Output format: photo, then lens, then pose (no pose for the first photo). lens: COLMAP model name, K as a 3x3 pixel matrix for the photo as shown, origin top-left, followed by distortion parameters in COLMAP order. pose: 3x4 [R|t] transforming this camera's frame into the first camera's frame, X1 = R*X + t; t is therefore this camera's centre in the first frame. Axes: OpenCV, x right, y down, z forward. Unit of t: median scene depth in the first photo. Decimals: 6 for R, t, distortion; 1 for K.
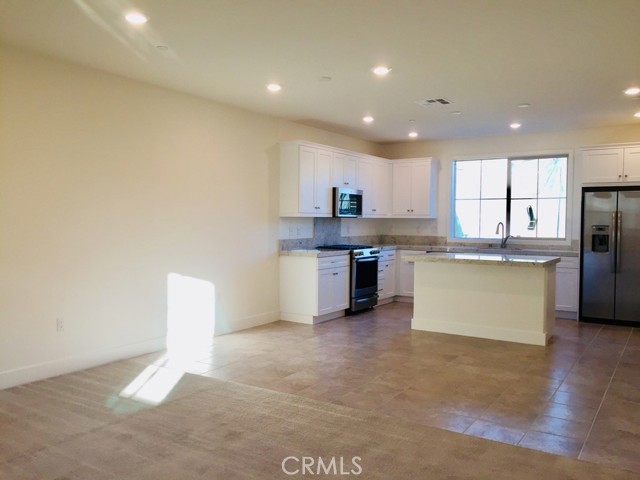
lens RADIAL K [[551.2, 0, 318.6], [0, 551.2, 239.2], [0, 0, 1]] dist [0.074005, -0.068400]
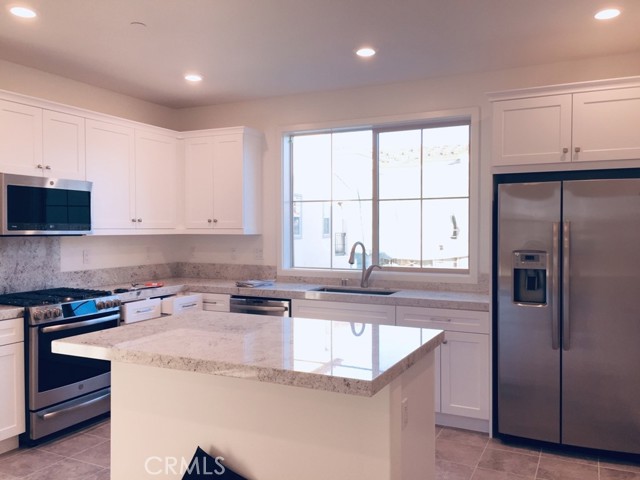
lens RADIAL K [[551.2, 0, 319.3], [0, 551.2, 239.9], [0, 0, 1]] dist [0.074005, -0.068400]
pose [[0.993041, -0.010475, 0.117305, 0.235311], [0.012165, 0.999832, -0.013698, -0.026195], [-0.117142, 0.015029, 0.993001, 0.479004]]
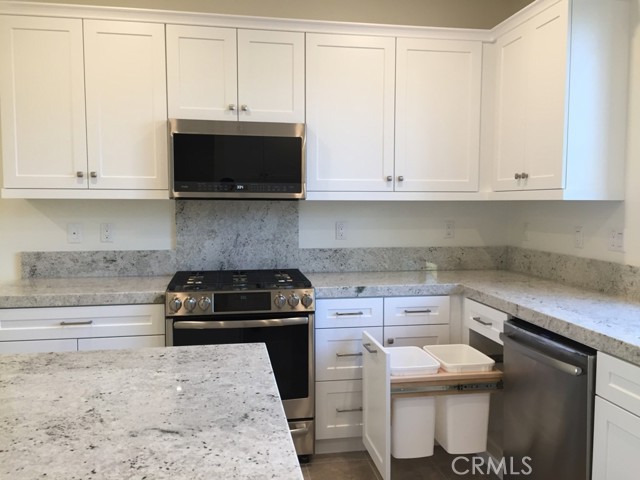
lens RADIAL K [[551.2, 0, 319.6], [0, 551.2, 238.6], [0, 0, 1]] dist [0.074005, -0.068400]
pose [[0.676252, 0.042260, -0.735457, 0.366238], [-0.023791, 0.999085, 0.035532, -0.027866], [0.736286, -0.006532, 0.676639, 0.791110]]
